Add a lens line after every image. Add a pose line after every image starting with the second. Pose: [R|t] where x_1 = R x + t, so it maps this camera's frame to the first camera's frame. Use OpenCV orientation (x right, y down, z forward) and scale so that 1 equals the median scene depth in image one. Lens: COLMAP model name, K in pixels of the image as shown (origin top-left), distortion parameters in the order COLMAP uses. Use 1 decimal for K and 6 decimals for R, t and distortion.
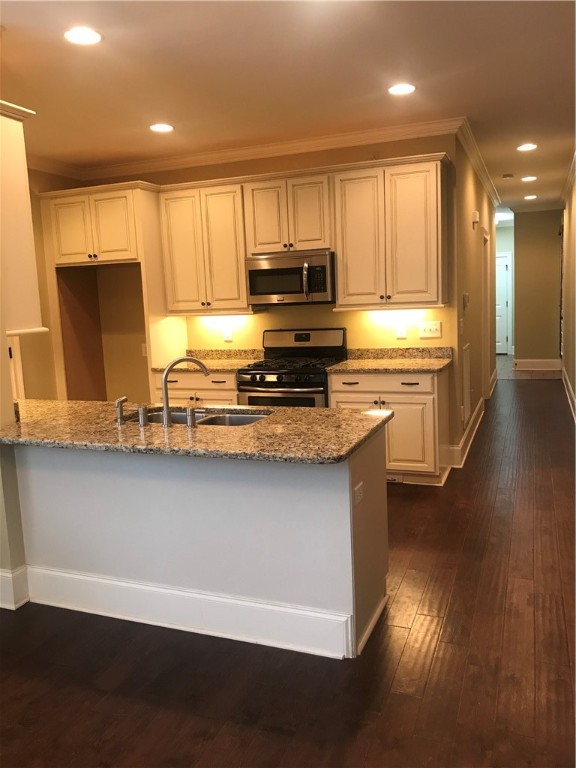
lens RADIAL K [[626.7, 0, 289.1], [0, 626.7, 386.9], [0, 0, 1]] dist [0.014840, -0.022000]
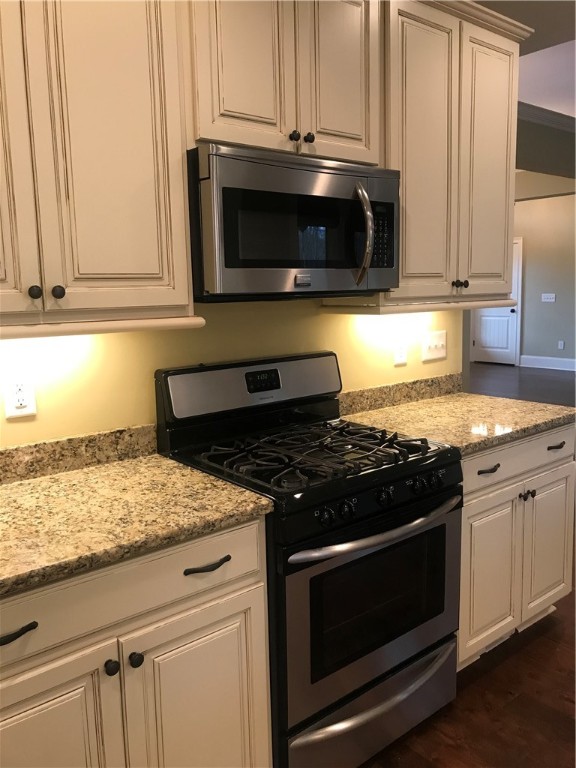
lens RADIAL K [[626.7, 0, 289.6], [0, 626.7, 377.6], [0, 0, 1]] dist [0.014840, -0.022000]
pose [[0.485124, -0.090547, 0.869745, -0.332823], [0.125978, 0.991486, 0.032954, -0.096073], [-0.865323, 0.093582, 0.492400, 0.820730]]
